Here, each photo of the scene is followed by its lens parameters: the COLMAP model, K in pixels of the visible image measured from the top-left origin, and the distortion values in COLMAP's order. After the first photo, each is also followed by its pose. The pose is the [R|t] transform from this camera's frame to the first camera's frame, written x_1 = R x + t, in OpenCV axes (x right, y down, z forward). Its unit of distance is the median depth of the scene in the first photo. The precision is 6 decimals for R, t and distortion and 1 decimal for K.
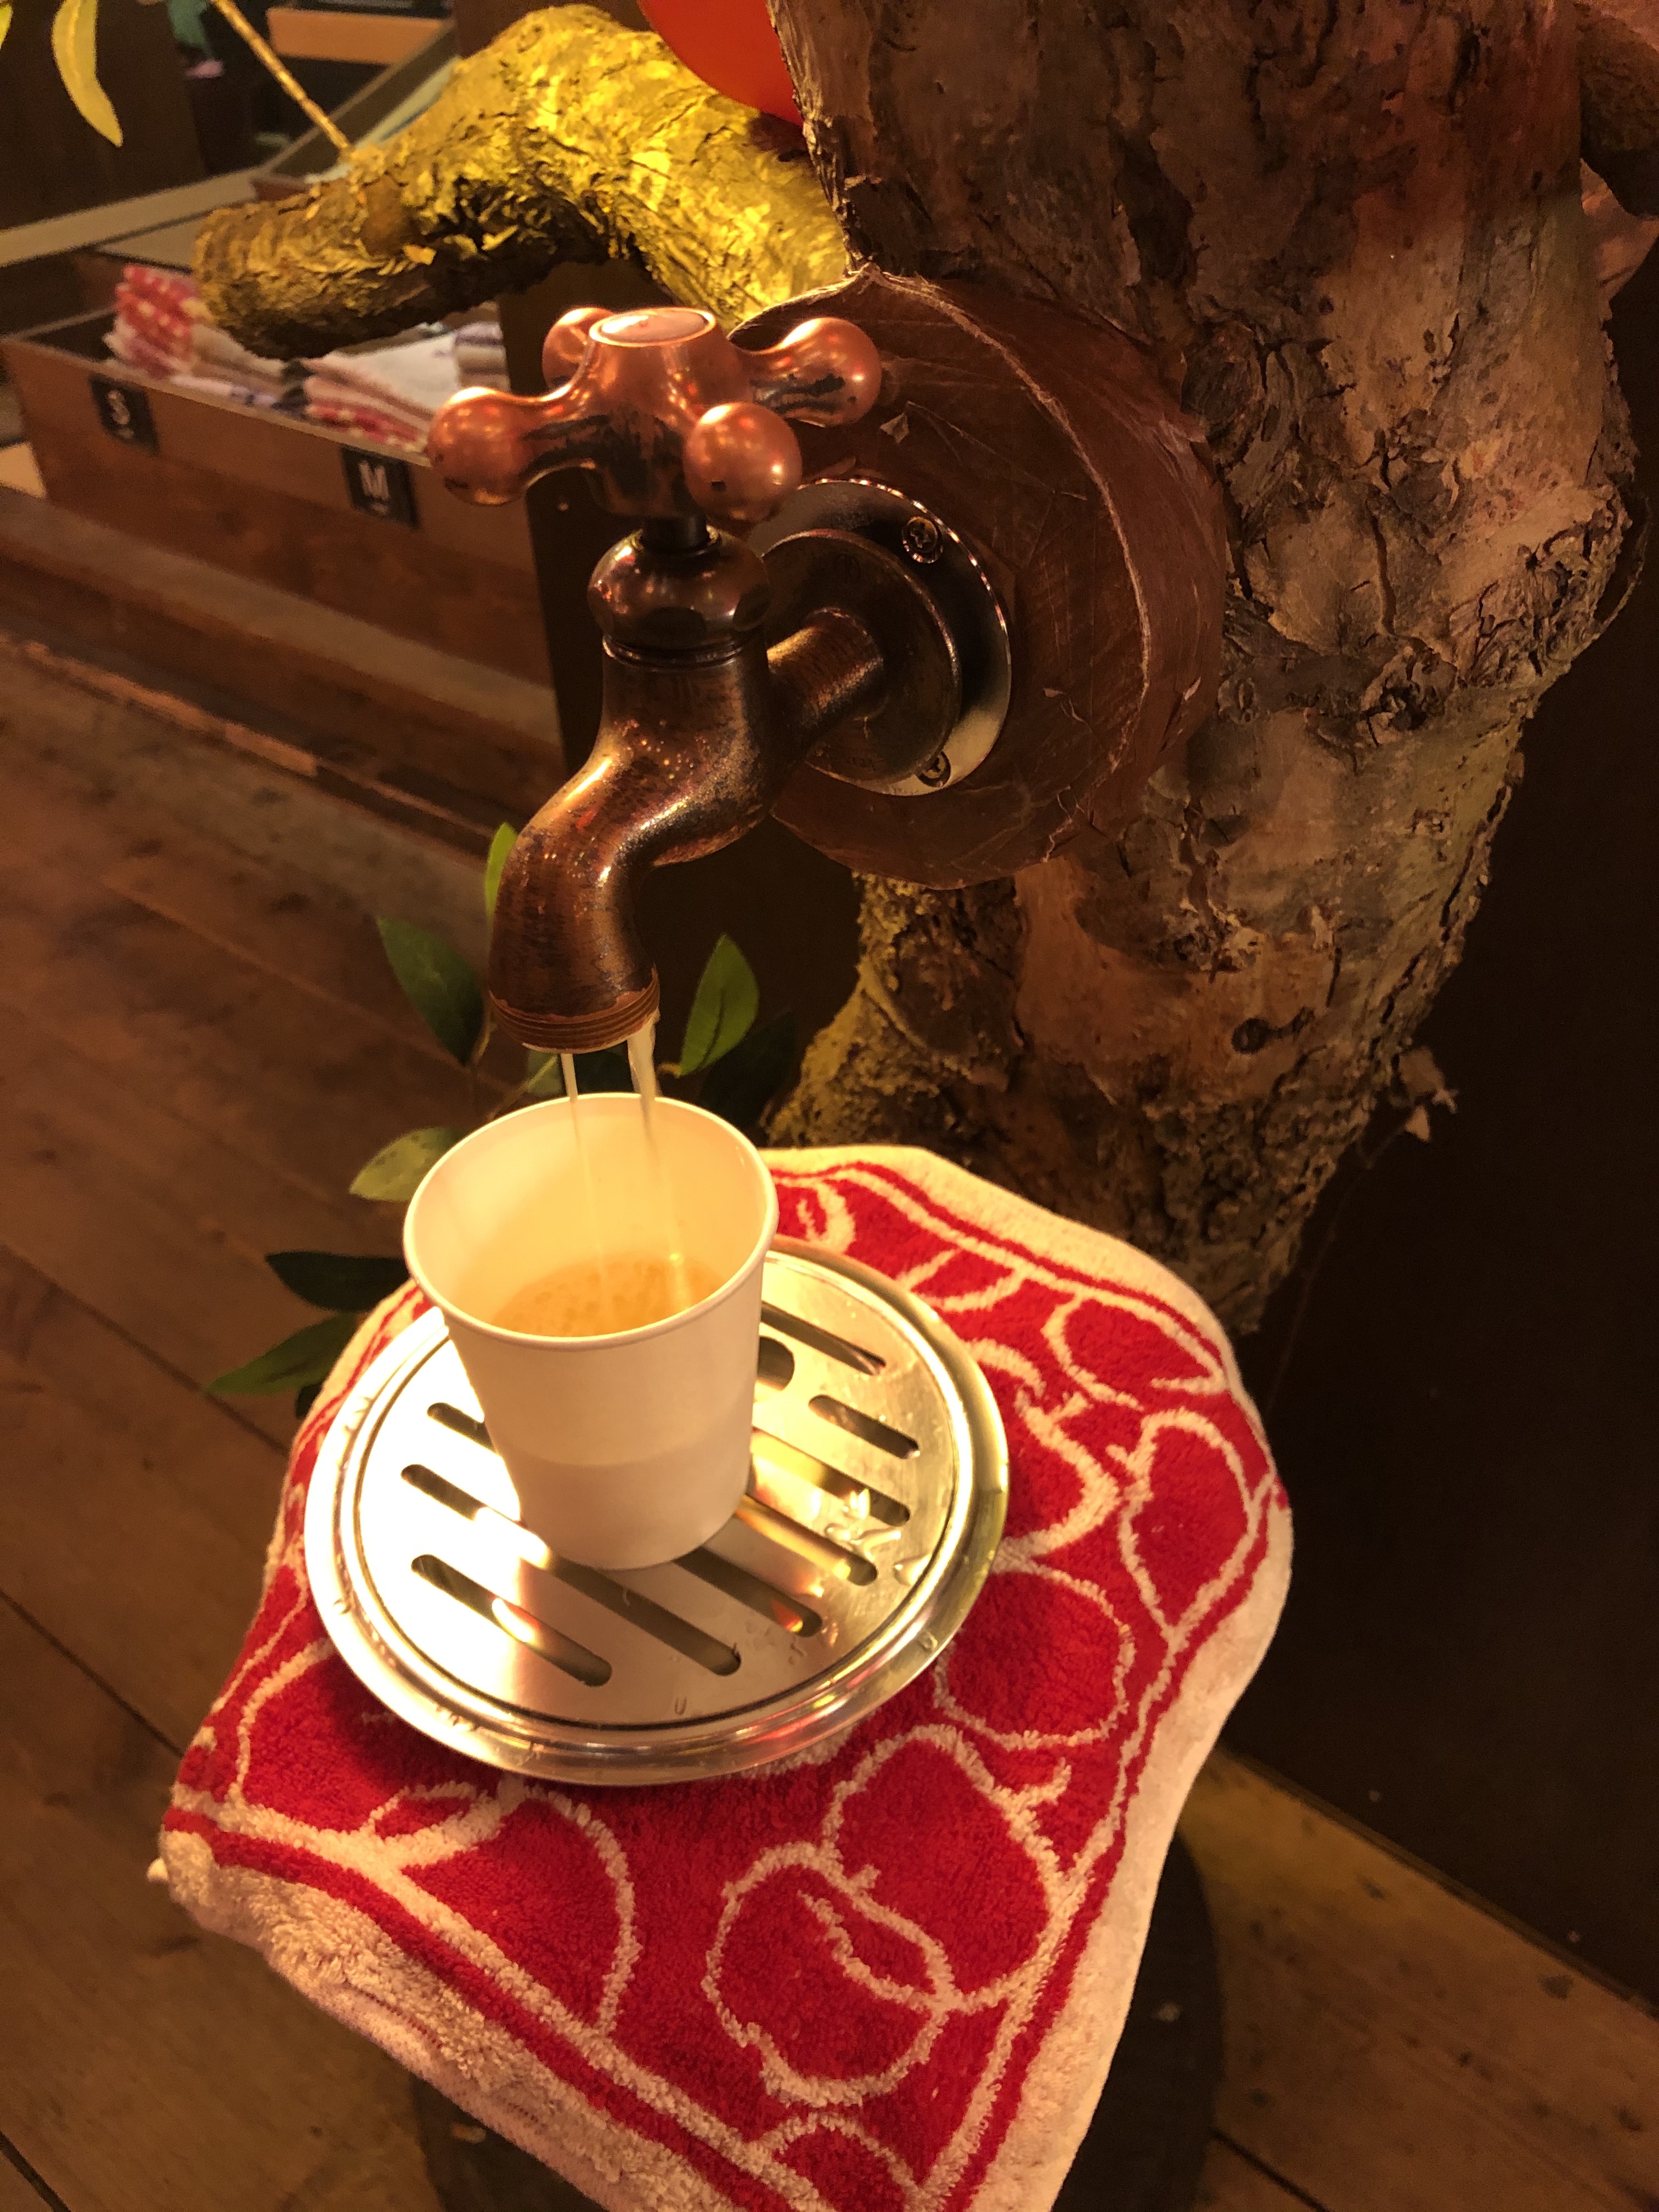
lens RADIAL K [[1823.6, 0, 832.8], [0, 1823.6, 1091.5], [0, 0, 1]] dist [0.004420, 0.001538]
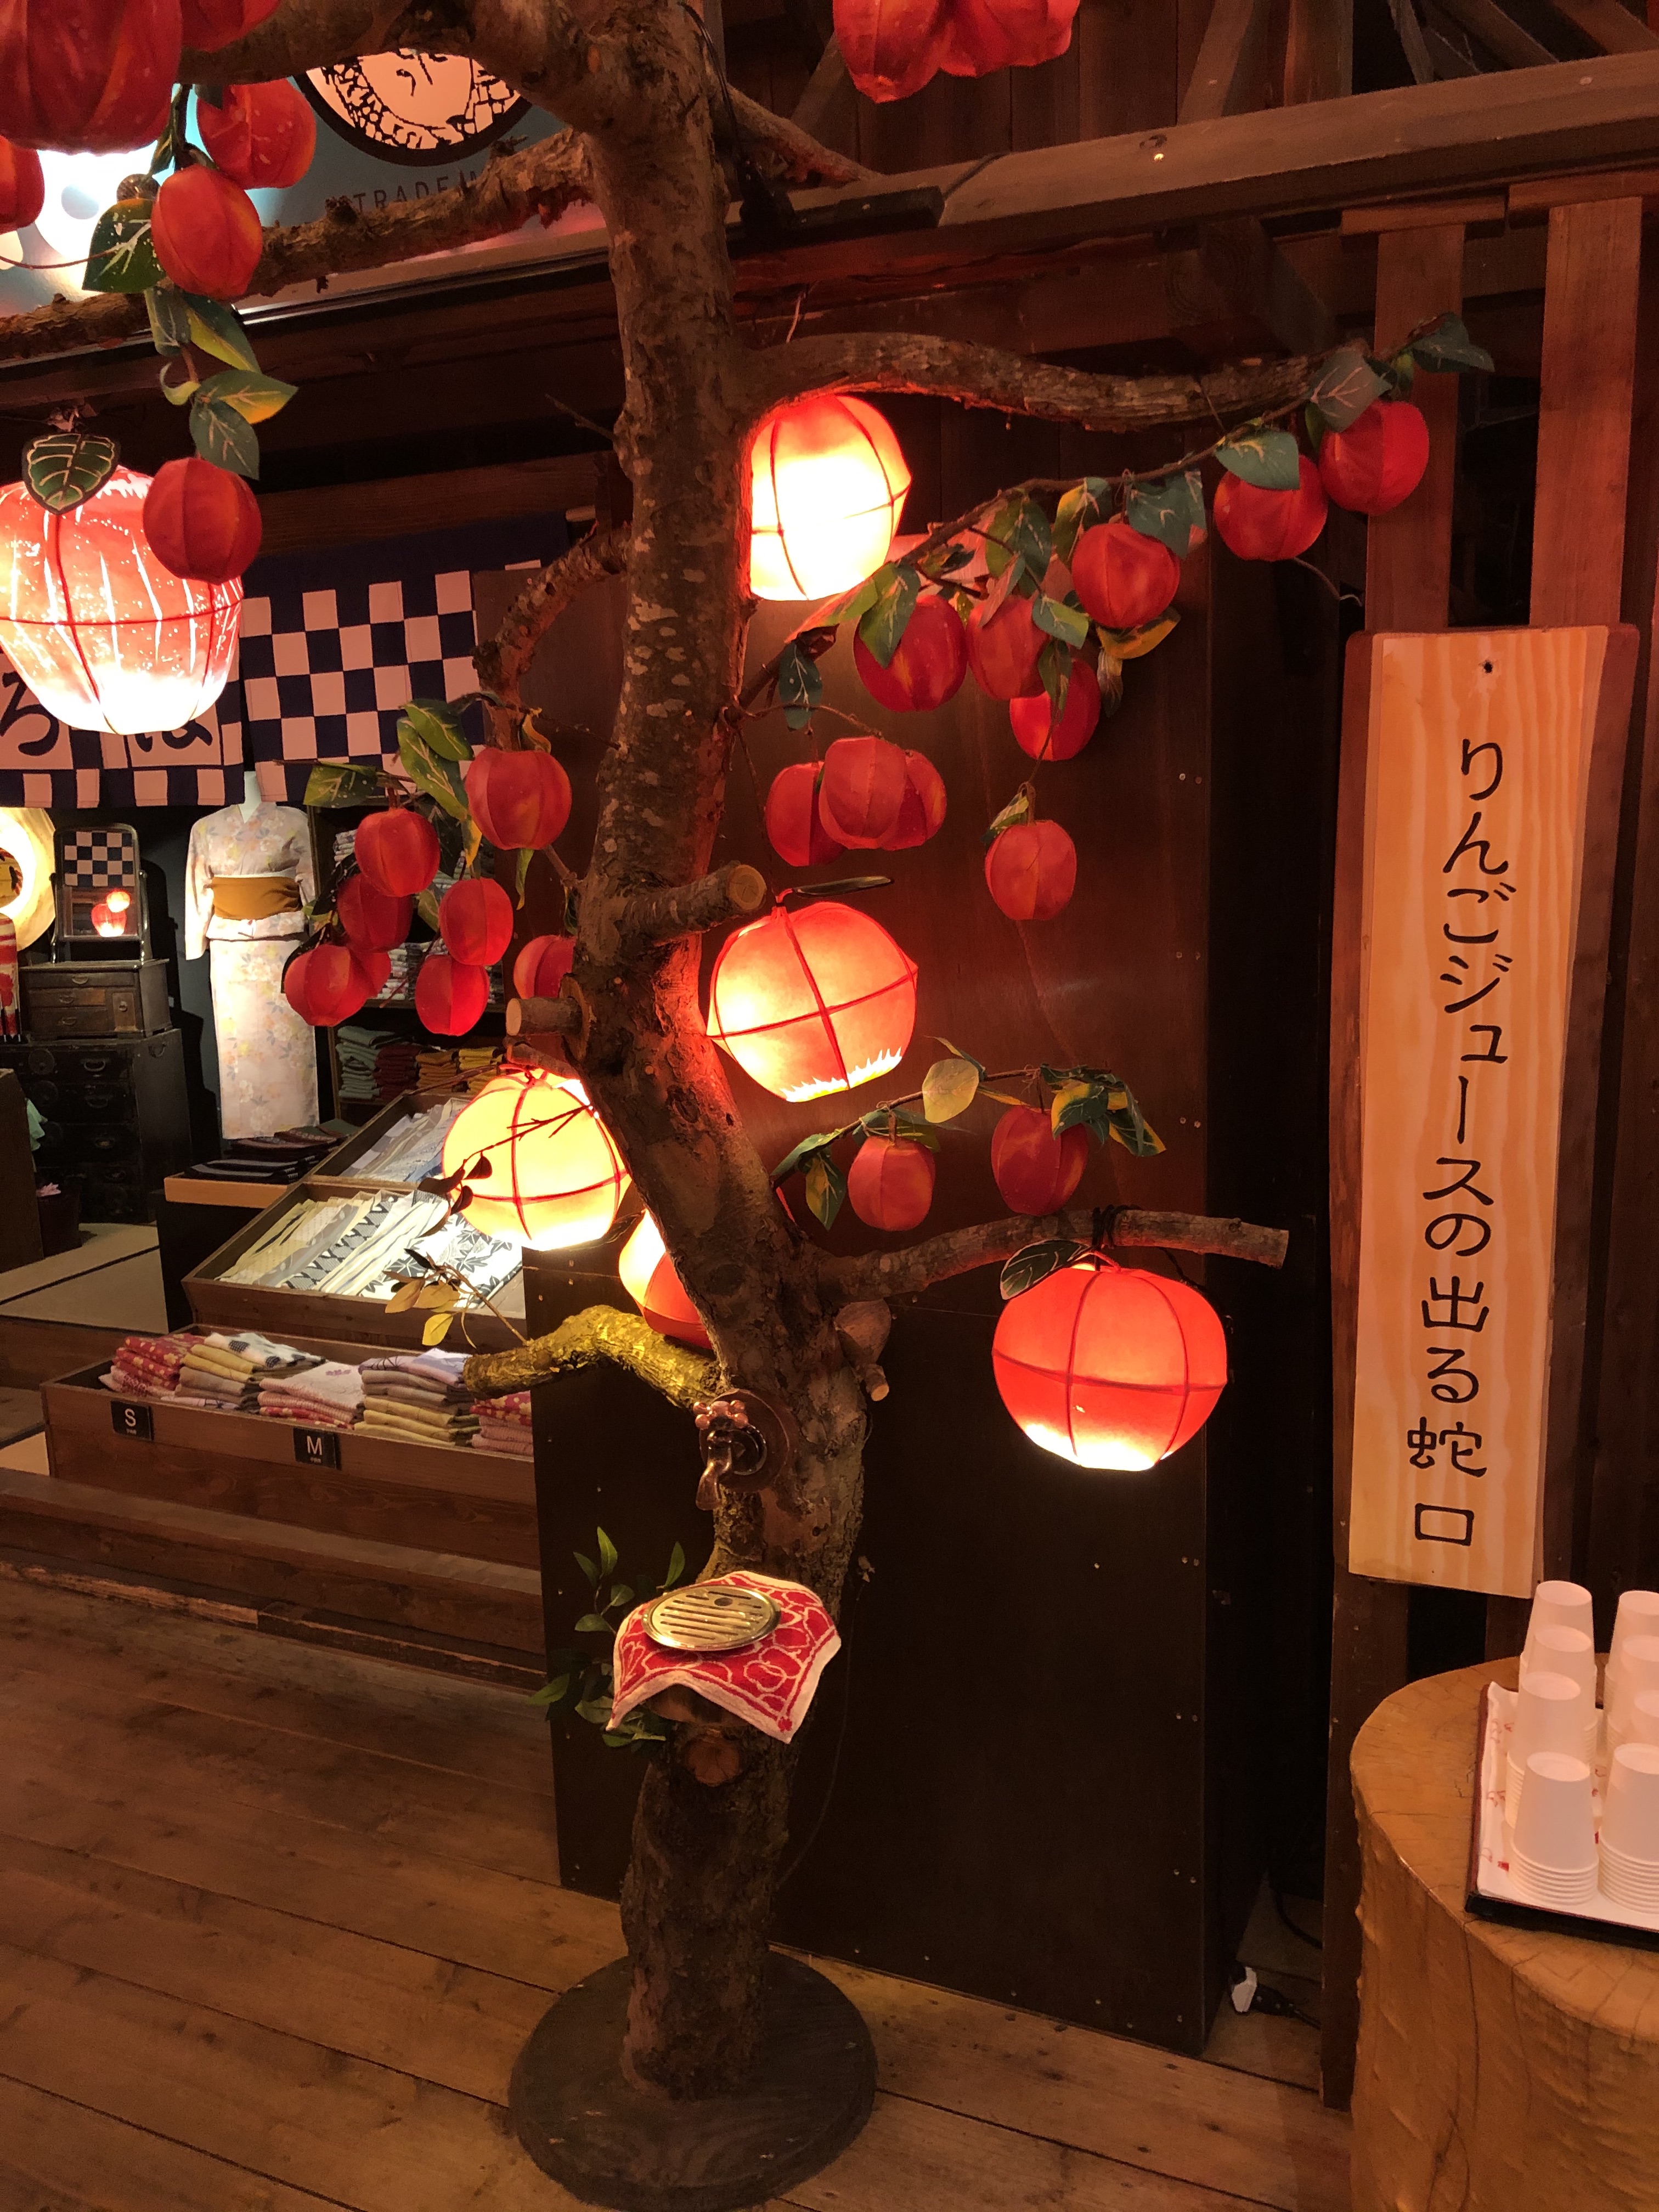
lens RADIAL K [[1823.6, 0, 829.0], [0, 1823.6, 1107.0], [0, 0, 1]] dist [0.004420, 0.001538]
pose [[0.968221, -0.034868, 0.247652, -0.324360], [0.147034, 0.880388, -0.450887, 0.427647], [-0.202308, 0.472971, 0.857537, -1.333186]]
